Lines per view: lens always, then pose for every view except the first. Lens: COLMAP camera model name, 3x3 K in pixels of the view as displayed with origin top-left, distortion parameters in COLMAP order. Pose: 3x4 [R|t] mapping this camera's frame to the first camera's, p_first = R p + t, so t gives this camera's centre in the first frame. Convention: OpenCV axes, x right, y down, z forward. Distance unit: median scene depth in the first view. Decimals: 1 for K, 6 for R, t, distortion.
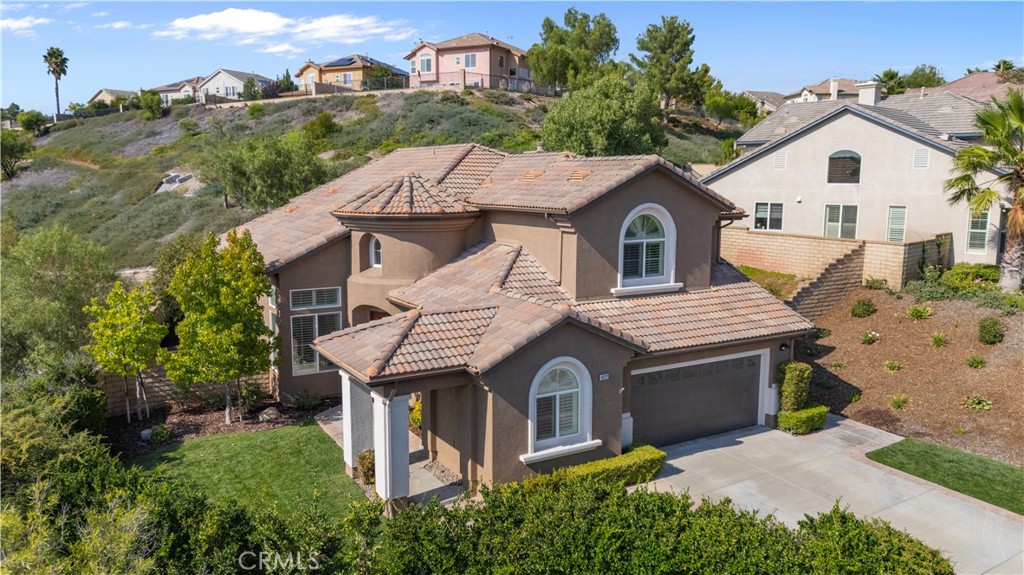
lens RADIAL K [[717.1, 0, 530.9], [0, 717.1, 285.0], [0, 0, 1]] dist [0.070355, -0.063262]
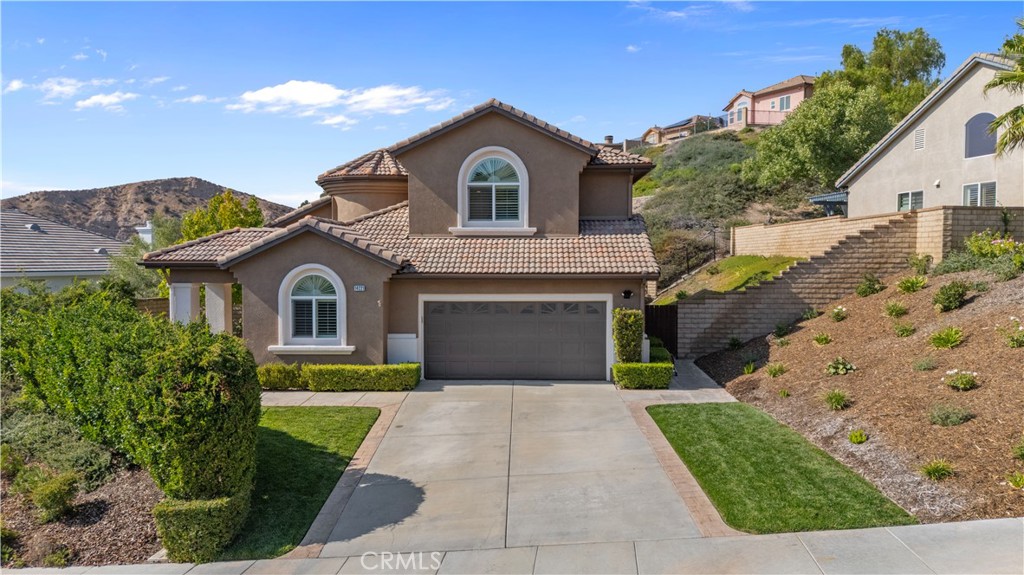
lens RADIAL K [[717.1, 0, 530.9], [0, 717.1, 285.0], [0, 0, 1]] dist [0.070355, -0.063262]
pose [[0.853623, 0.015710, -0.520655, 0.728678], [-0.066590, 0.994635, -0.079164, 0.156934], [0.516618, 0.102247, 0.850089, 0.165281]]
